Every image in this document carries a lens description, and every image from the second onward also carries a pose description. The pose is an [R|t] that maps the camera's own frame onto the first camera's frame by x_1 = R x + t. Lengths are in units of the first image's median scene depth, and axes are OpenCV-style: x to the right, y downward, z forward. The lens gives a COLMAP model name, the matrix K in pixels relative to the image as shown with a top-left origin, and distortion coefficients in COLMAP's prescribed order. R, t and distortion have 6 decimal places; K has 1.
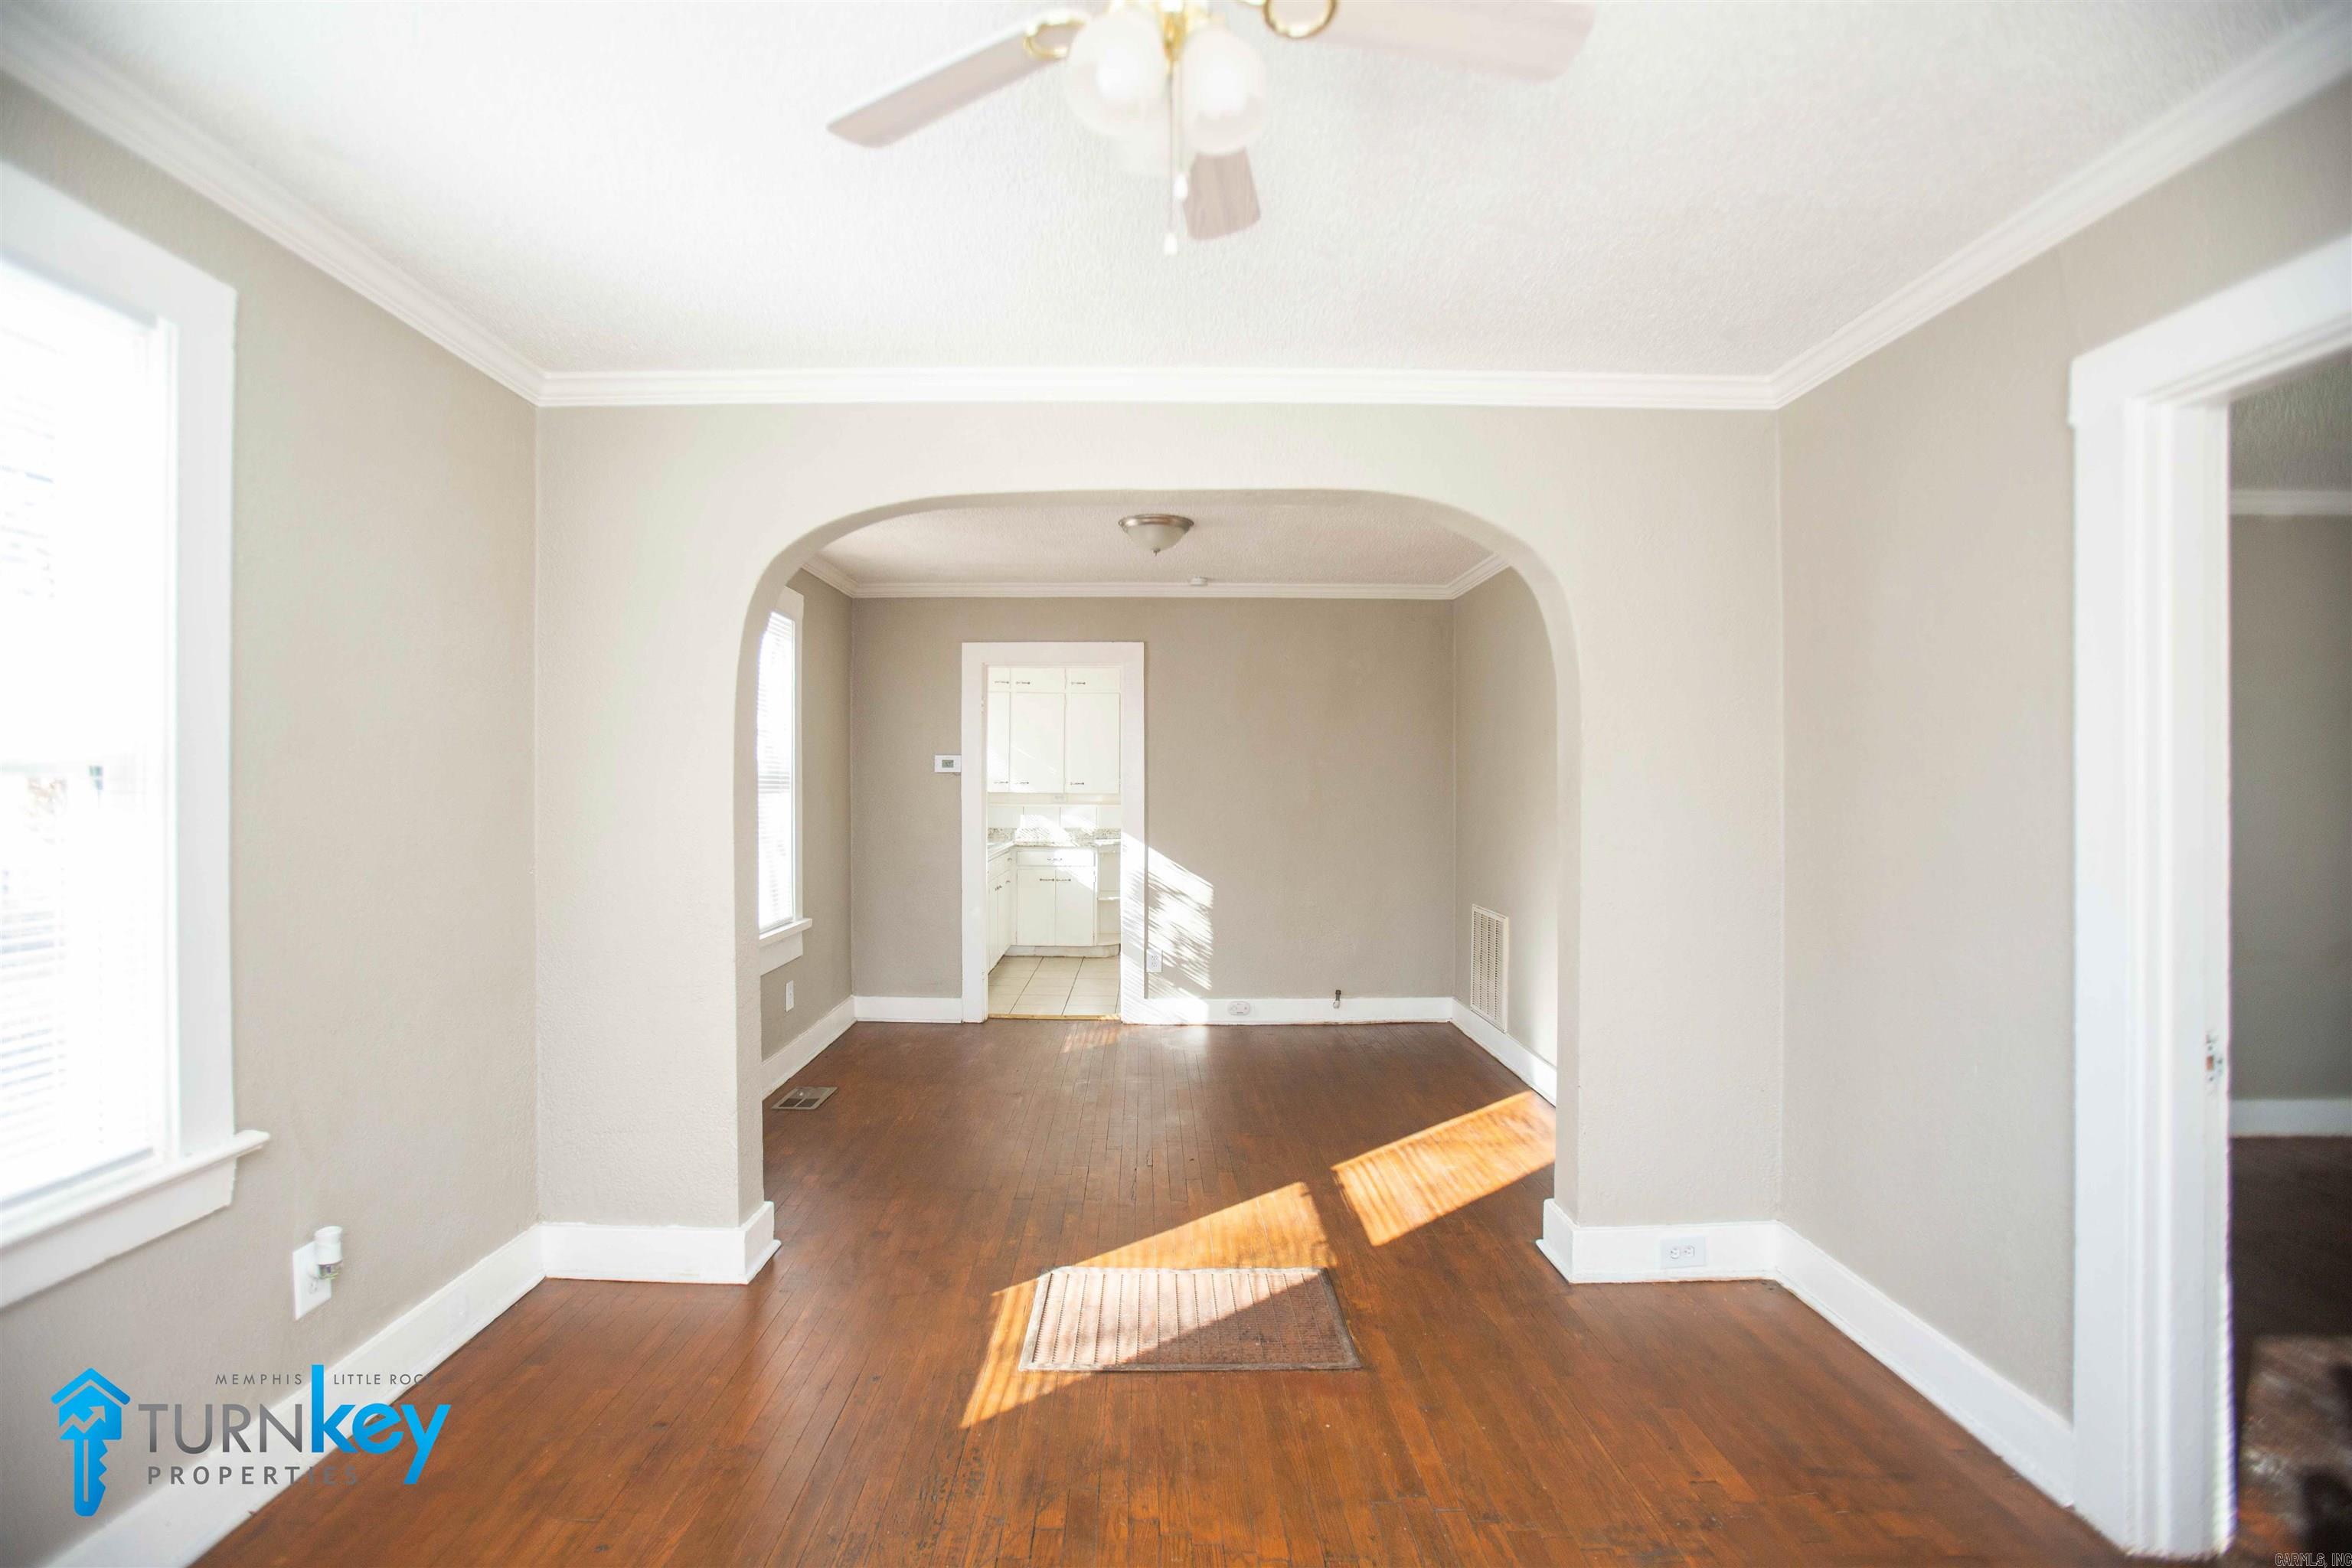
lens RADIAL K [[1093.4, 0, 1149.7], [0, 1093.4, 786.1], [0, 0, 1]] dist [-0.078077, 0.039205]
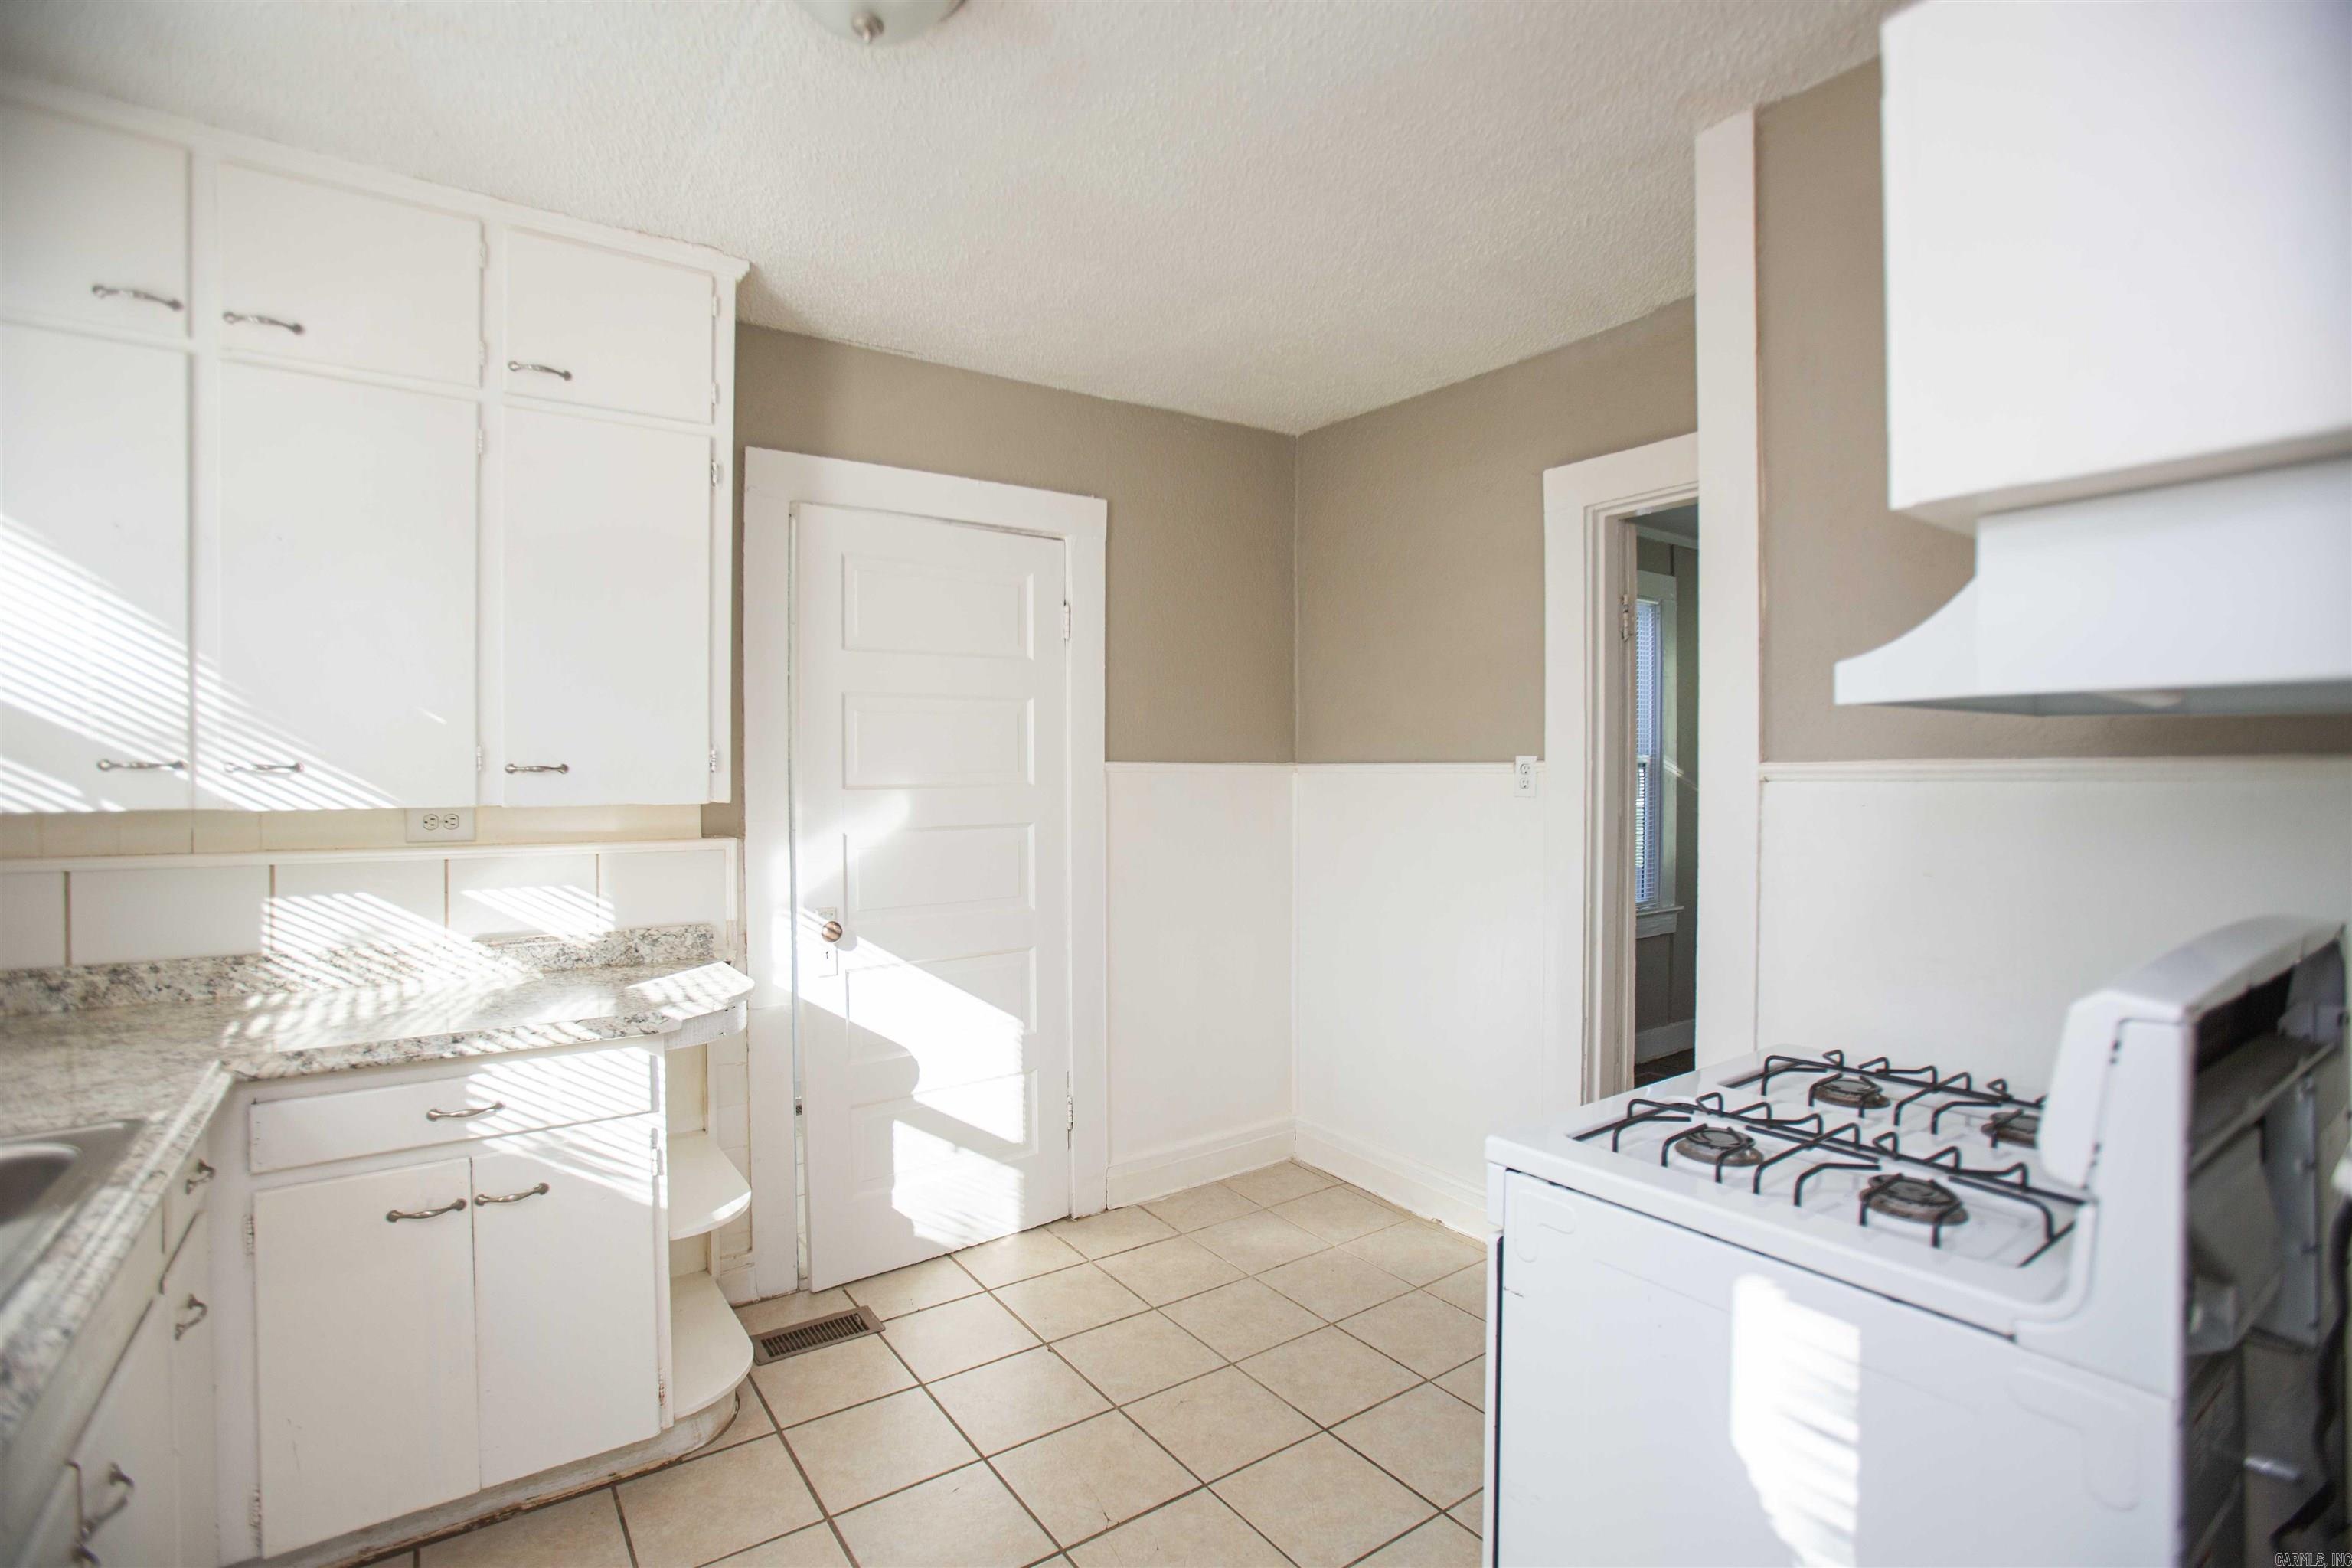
lens RADIAL K [[1093.4, 0, 1149.7], [0, 1093.4, 786.1], [0, 0, 1]] dist [-0.078077, 0.039205]
pose [[0.821919, -0.012272, 0.569472, -0.173154], [0.003485, 0.999858, 0.016516, -0.004042], [-0.569594, -0.011591, 0.821845, 1.362060]]
